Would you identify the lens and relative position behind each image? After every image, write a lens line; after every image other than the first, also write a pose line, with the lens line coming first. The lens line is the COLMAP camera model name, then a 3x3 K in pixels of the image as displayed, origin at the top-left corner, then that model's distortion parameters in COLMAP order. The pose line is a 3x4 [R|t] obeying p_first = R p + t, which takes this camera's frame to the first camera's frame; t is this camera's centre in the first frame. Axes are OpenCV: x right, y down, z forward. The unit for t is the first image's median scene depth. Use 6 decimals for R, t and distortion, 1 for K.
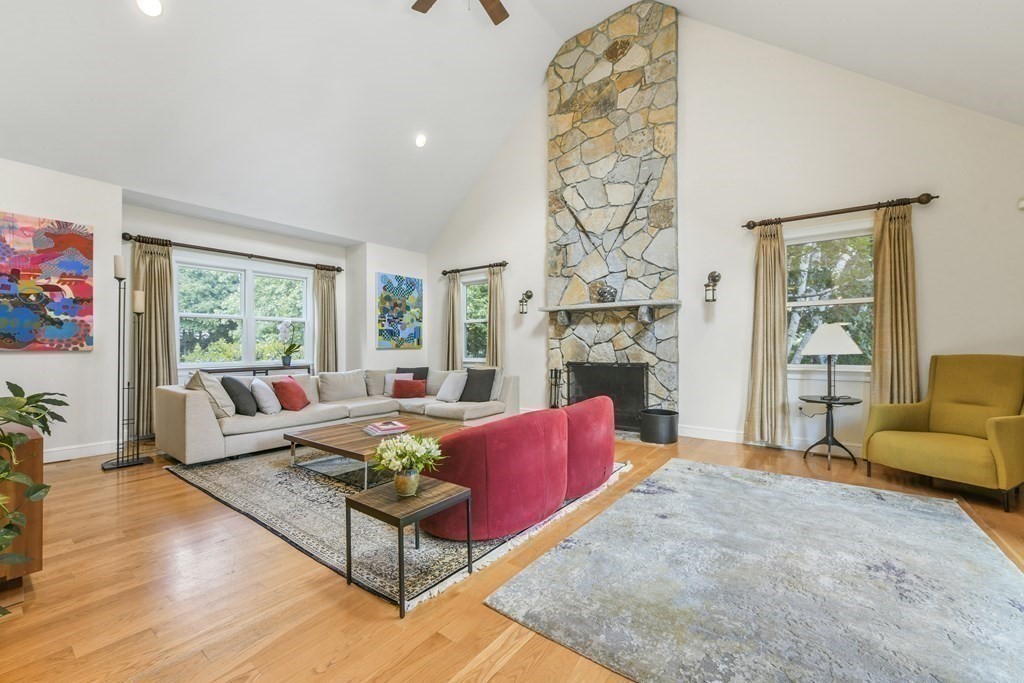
lens RADIAL K [[422.3, 0, 512.1], [0, 422.3, 342.8], [0, 0, 1]] dist [0.003190, 0.000816]
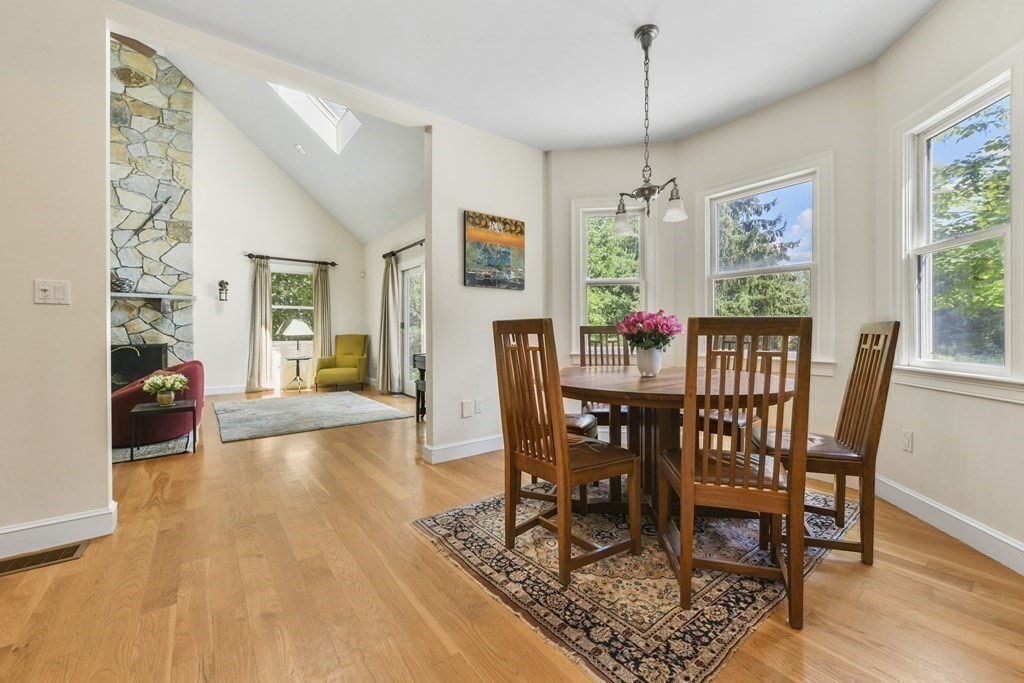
lens RADIAL K [[422.3, 0, 516.7], [0, 422.3, 334.0], [0, 0, 1]] dist [0.003190, 0.000816]
pose [[0.277659, -0.002099, 0.960677, -0.868969], [-0.005617, 0.999977, 0.003808, 0.010791], [-0.960663, -0.006453, 0.277641, -0.528320]]
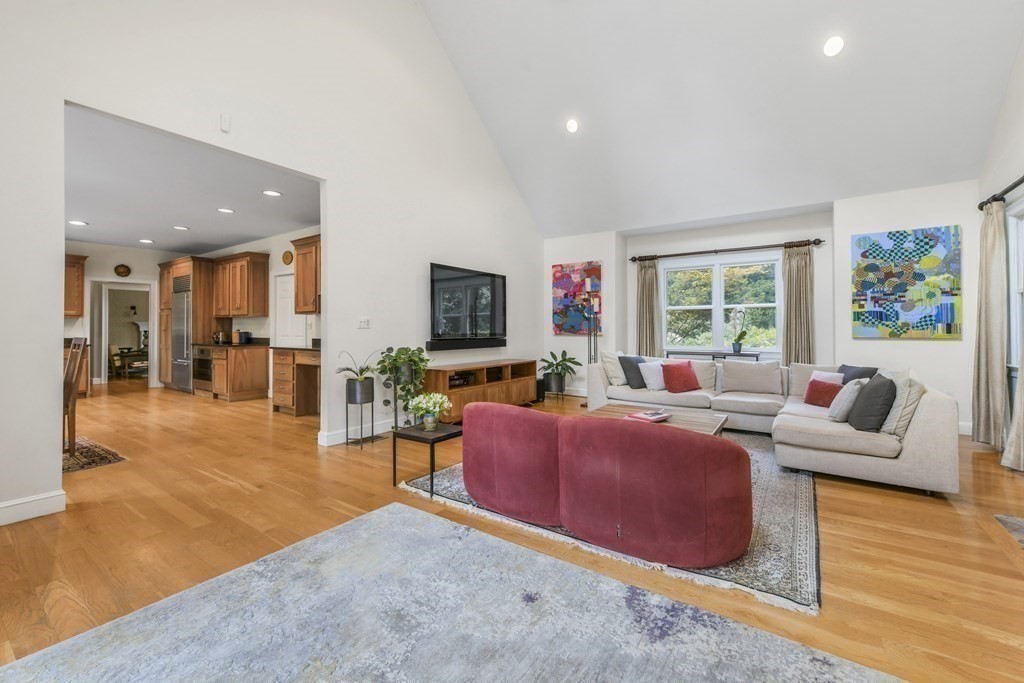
lens RADIAL K [[422.3, 0, 514.6], [0, 422.3, 327.9], [0, 0, 1]] dist [0.003190, 0.000816]
pose [[0.029595, -0.000639, -0.999562, 0.393125], [0.006287, 0.999980, -0.000454, -0.006977], [0.999542, -0.006271, 0.029599, 0.366953]]
